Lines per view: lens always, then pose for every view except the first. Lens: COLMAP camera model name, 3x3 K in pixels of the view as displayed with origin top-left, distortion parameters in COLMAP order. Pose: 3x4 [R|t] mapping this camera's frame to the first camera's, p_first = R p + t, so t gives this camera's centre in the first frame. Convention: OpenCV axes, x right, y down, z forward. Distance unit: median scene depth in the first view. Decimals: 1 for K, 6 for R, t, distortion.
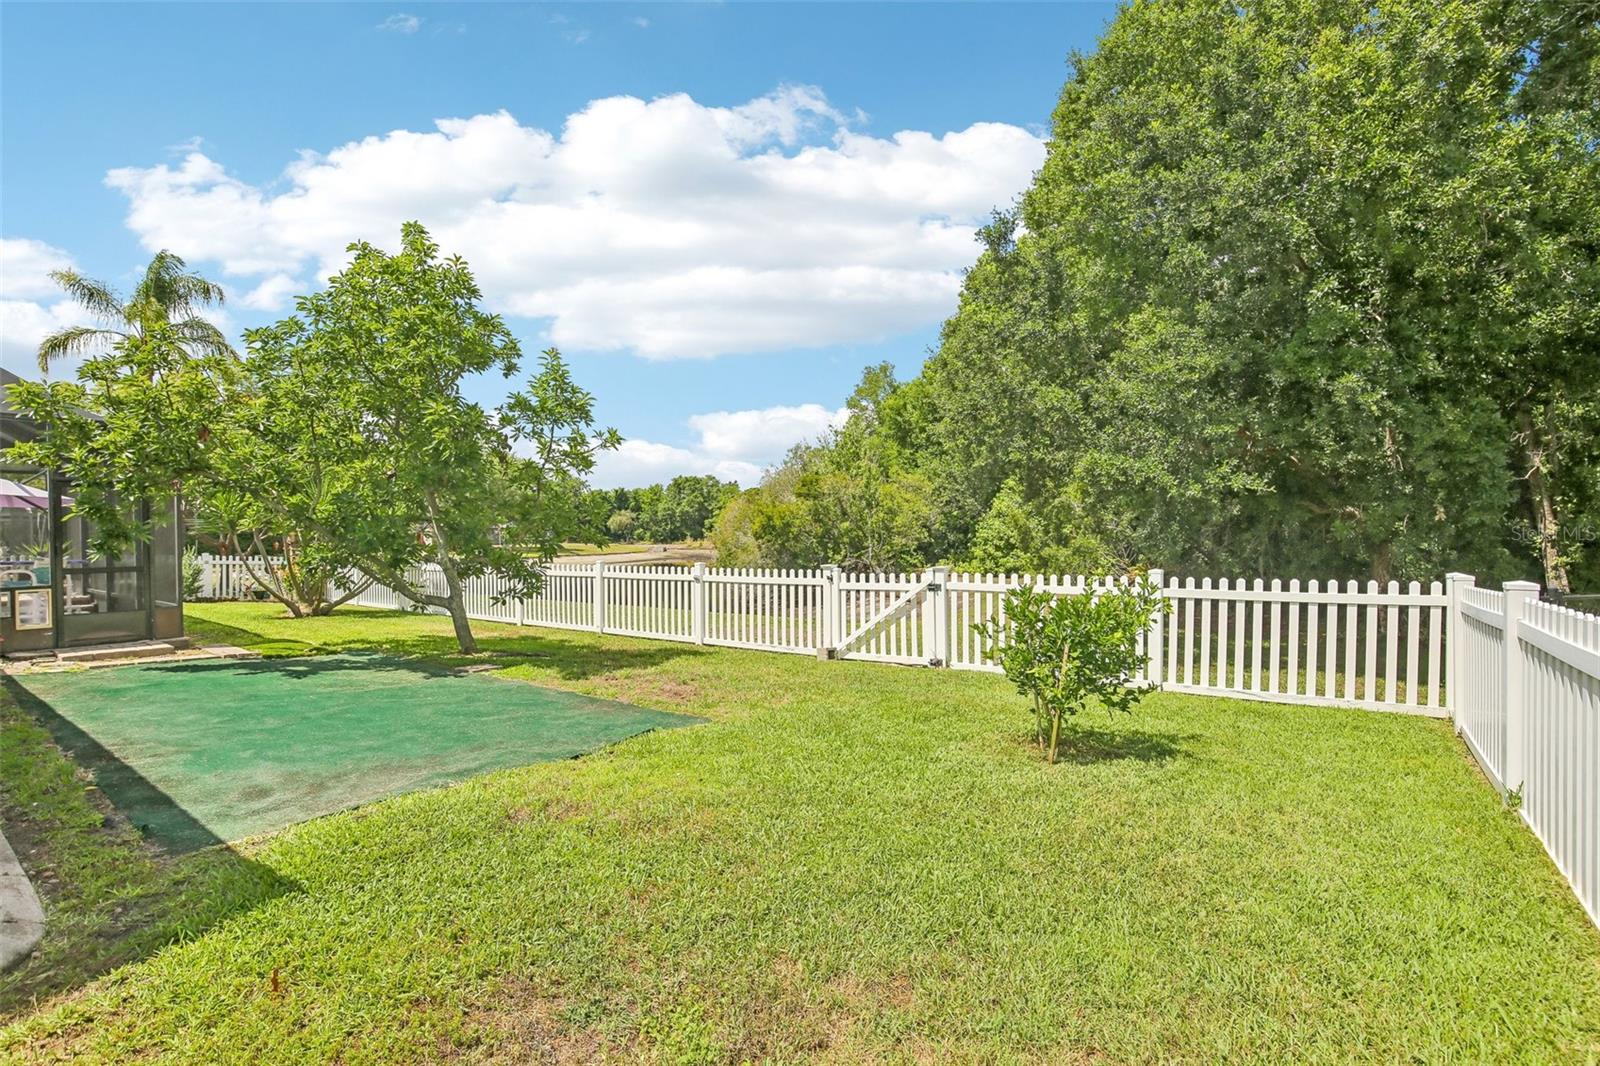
lens RADIAL K [[793.3, 0, 798.8], [0, 793.3, 557.0], [0, 0, 1]] dist [0.000811, 0.000293]
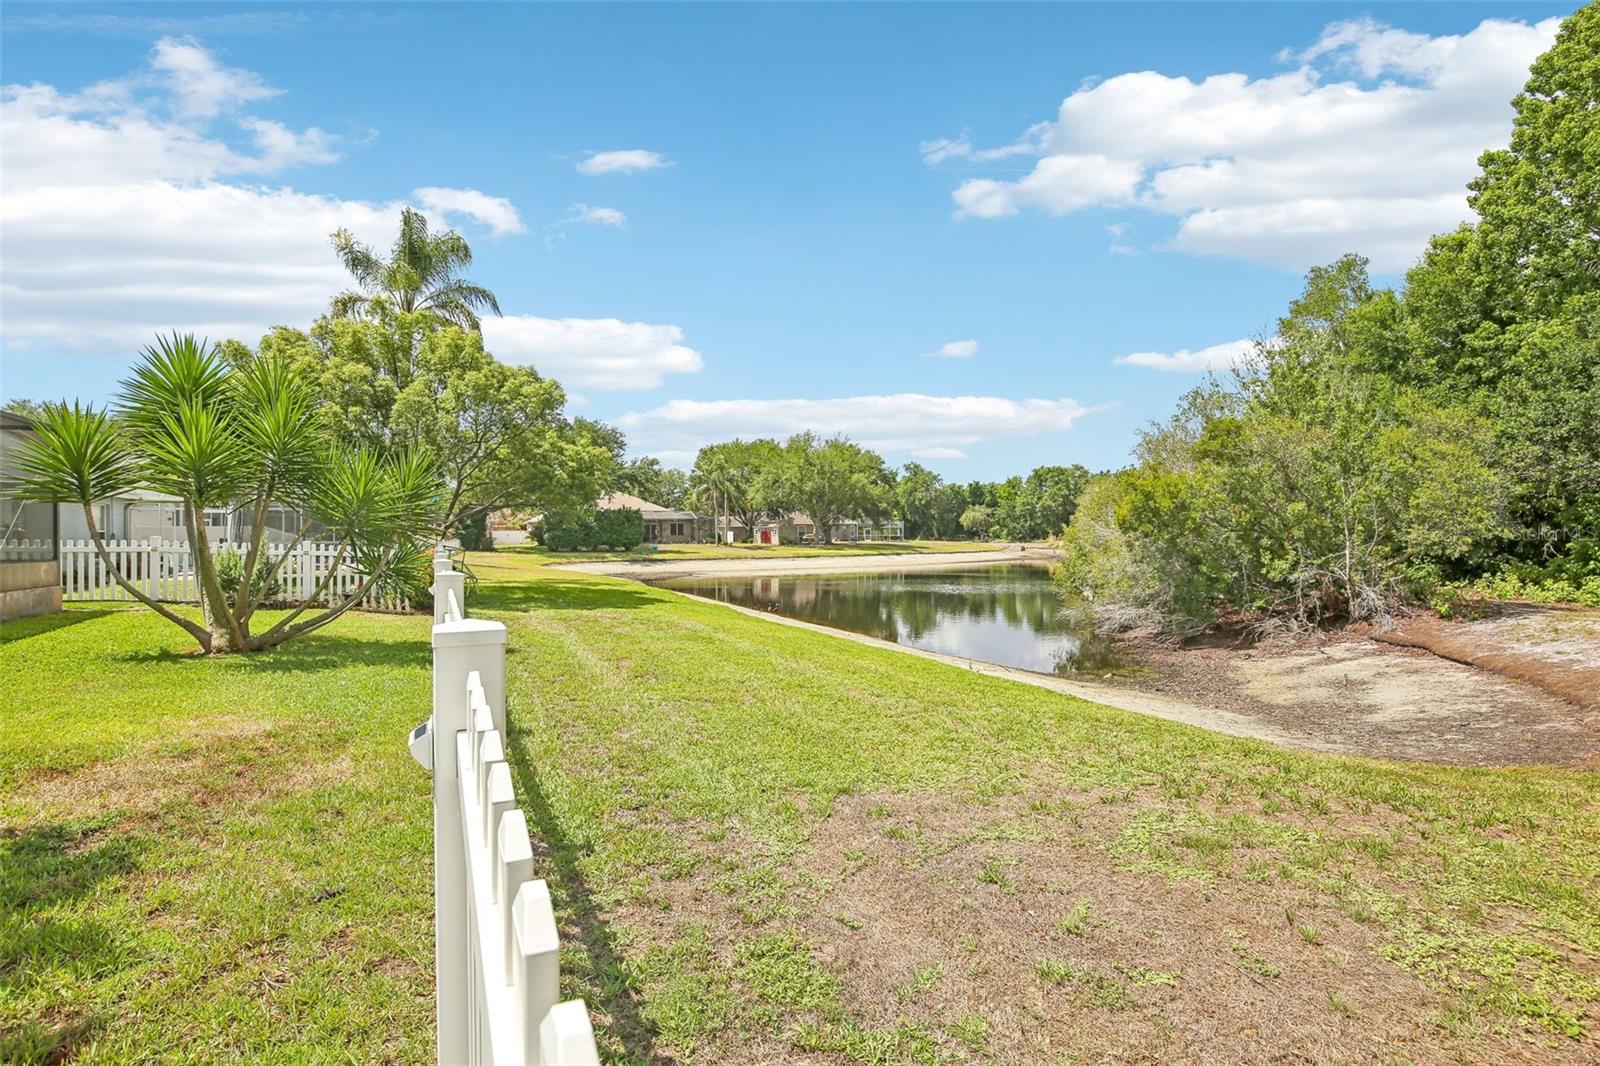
lens RADIAL K [[800.3, 0, 761.3], [0, 800.3, 525.2], [0, 0, 1]] dist [-0.031855, 0.000055]
pose [[0.880398, 0.001041, -0.474234, -0.007428], [-0.019048, 0.999268, -0.033170, -0.001475], [0.473852, 0.038237, 0.879774, 0.256551]]
